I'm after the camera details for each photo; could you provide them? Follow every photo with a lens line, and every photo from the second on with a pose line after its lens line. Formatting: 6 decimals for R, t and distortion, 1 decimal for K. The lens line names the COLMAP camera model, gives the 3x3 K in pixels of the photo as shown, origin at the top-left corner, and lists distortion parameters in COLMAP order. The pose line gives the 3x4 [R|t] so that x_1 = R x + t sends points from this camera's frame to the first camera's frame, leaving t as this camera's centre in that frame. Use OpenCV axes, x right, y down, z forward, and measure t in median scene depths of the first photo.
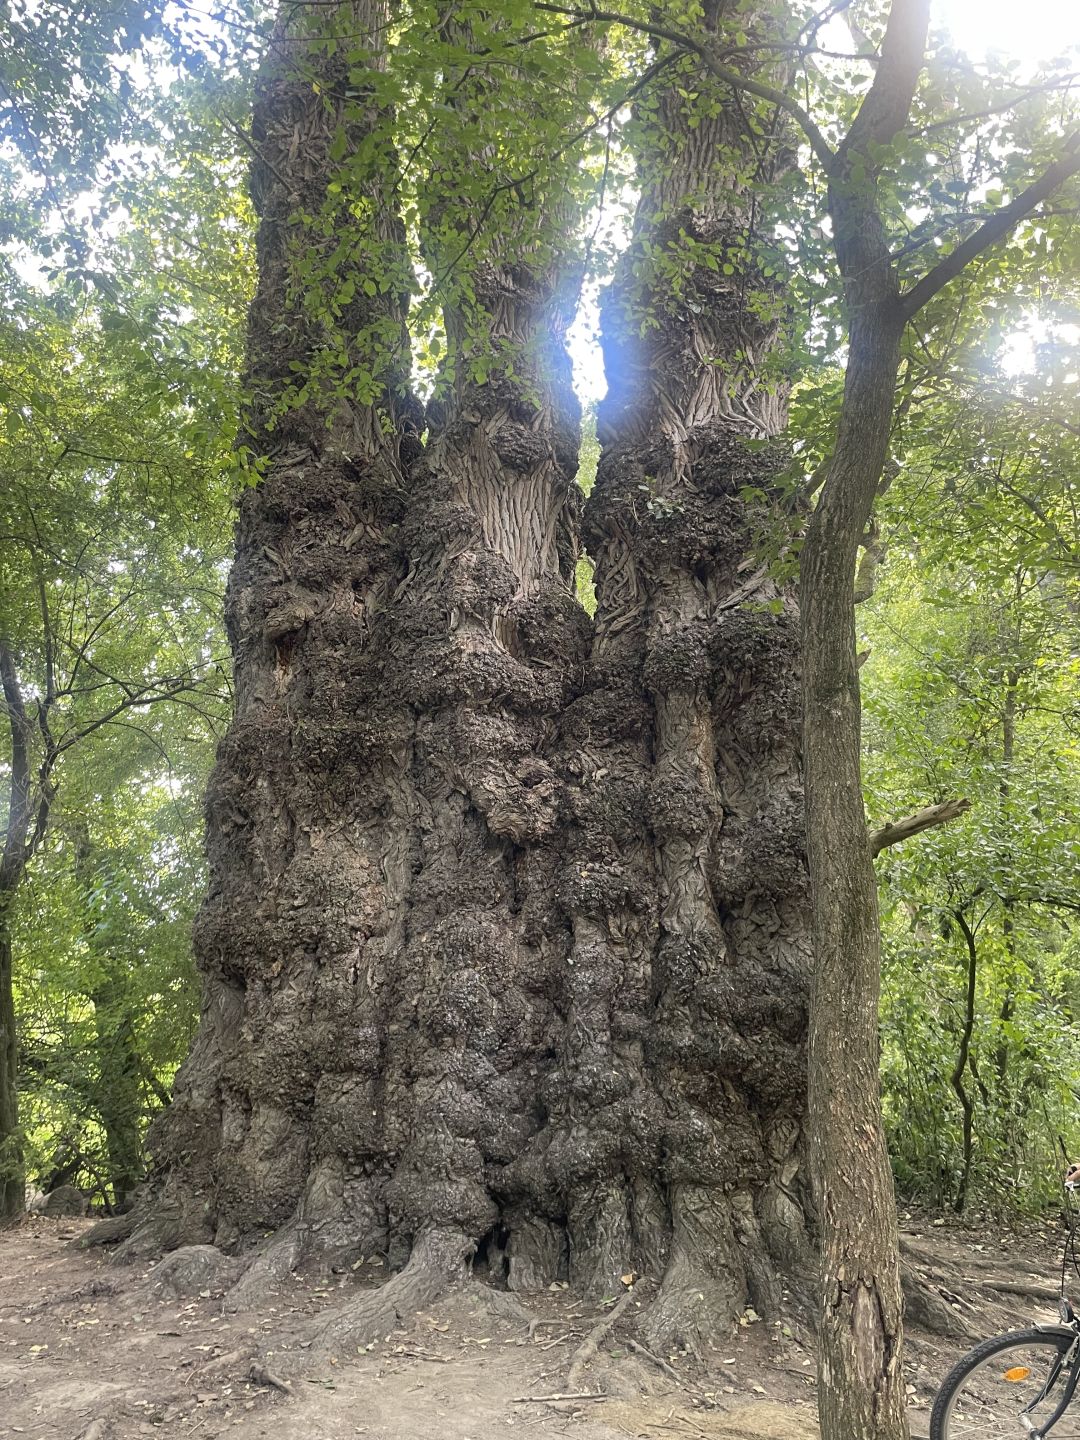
lens RADIAL K [[1093.4, 0, 540.0], [0, 1093.4, 720.0], [0, 0, 1]] dist [0.114826, -0.168868]
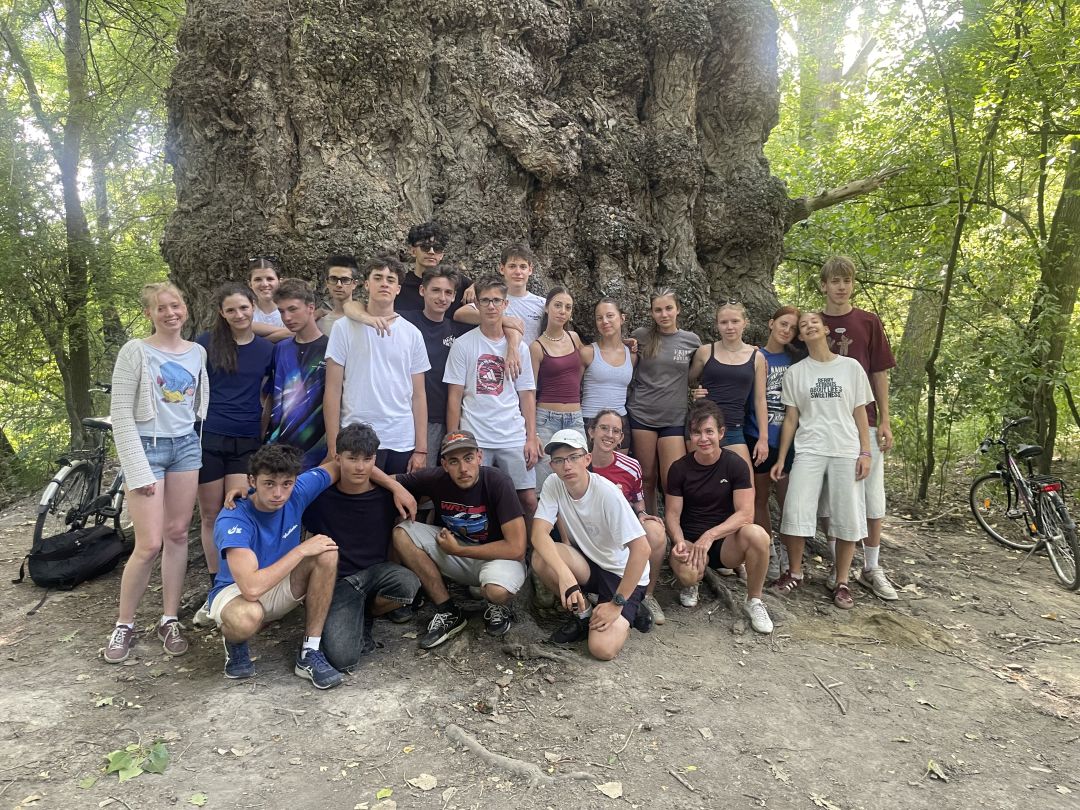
lens RADIAL K [[814.8, 0, 547.9], [0, 814.8, 401.3], [0, 0, 1]] dist [0.087895, -0.126874]
pose [[0.884922, -0.027452, 0.464929, -0.379536], [-0.125793, 0.947072, 0.295350, 0.075815], [-0.448429, -0.319847, 0.834632, 0.256793]]
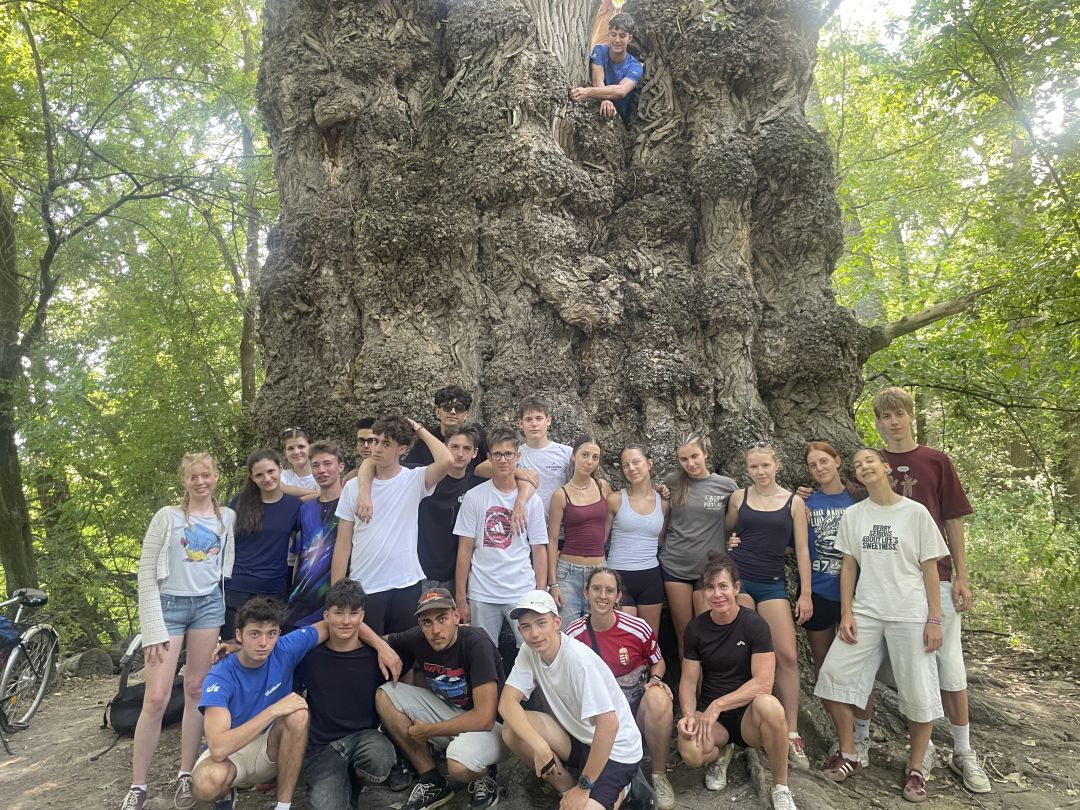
lens RADIAL K [[820.1, 0, 545.3], [0, 820.1, 392.6], [0, 0, 1]] dist [0.114826, -0.168868]
pose [[0.973623, -0.002880, 0.228143, -0.239573], [-0.031581, 0.988594, 0.147255, 0.050646], [-0.225965, -0.150576, 0.962427, 0.204648]]
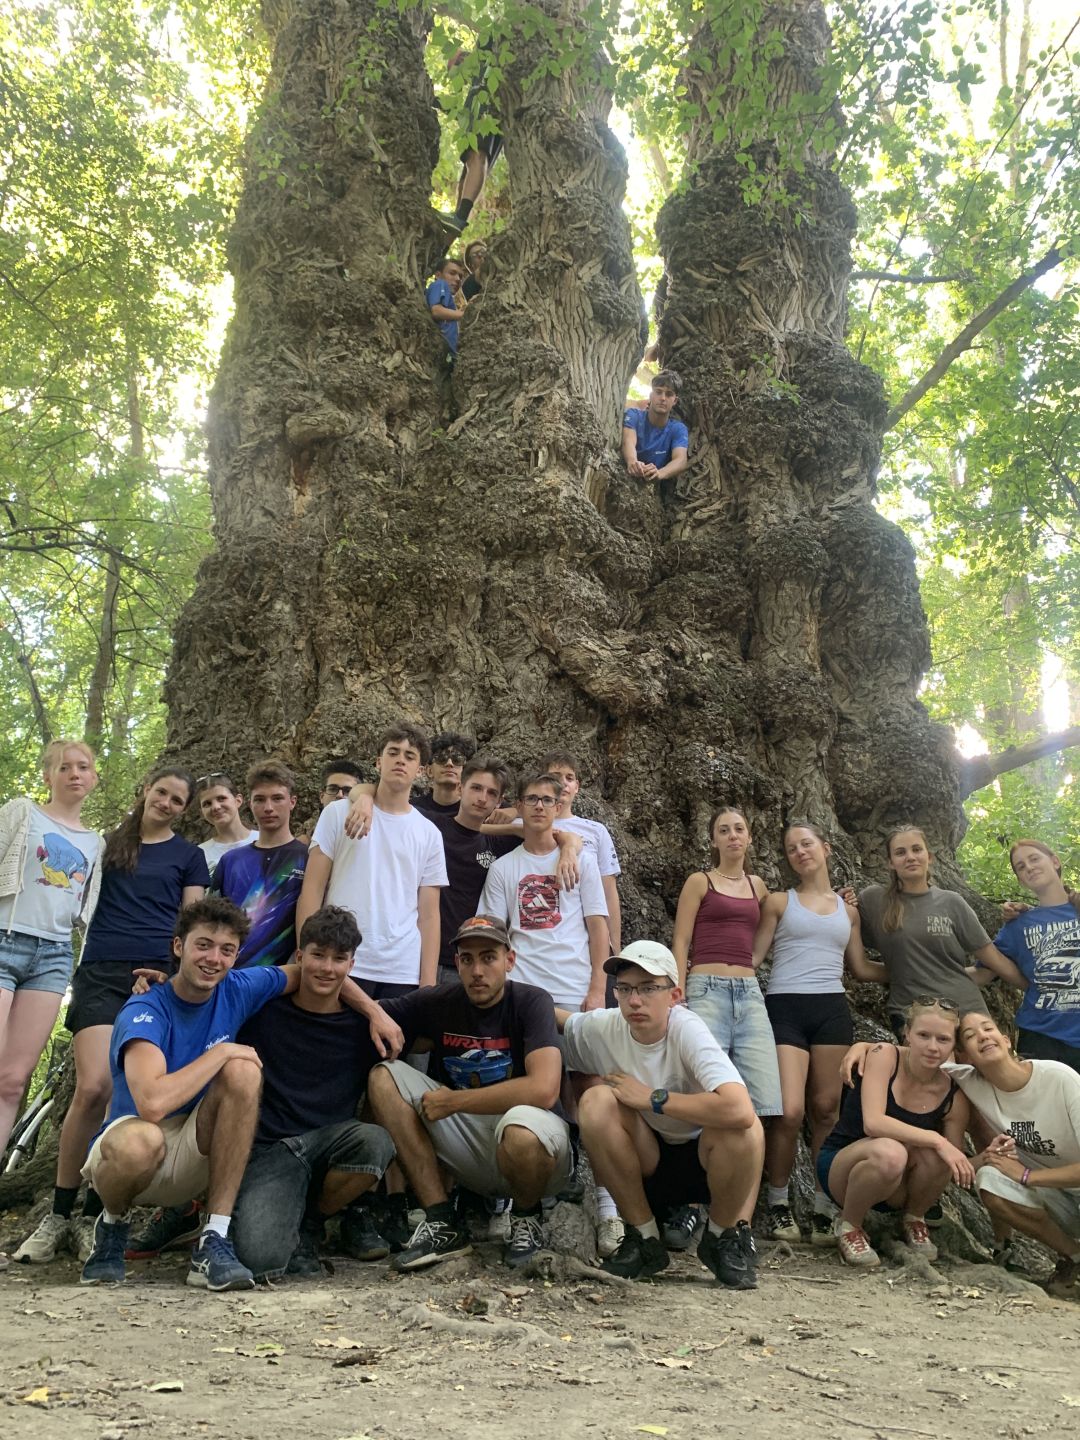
lens RADIAL K [[1083.3, 0, 526.5], [0, 1083.3, 736.7], [0, 0, 1]] dist [0.158510, -0.388099]
pose [[0.938473, 0.153238, 0.309494, -0.326200], [-0.116764, 0.984183, -0.133232, 0.237061], [-0.325014, 0.088897, 0.941522, 0.243533]]
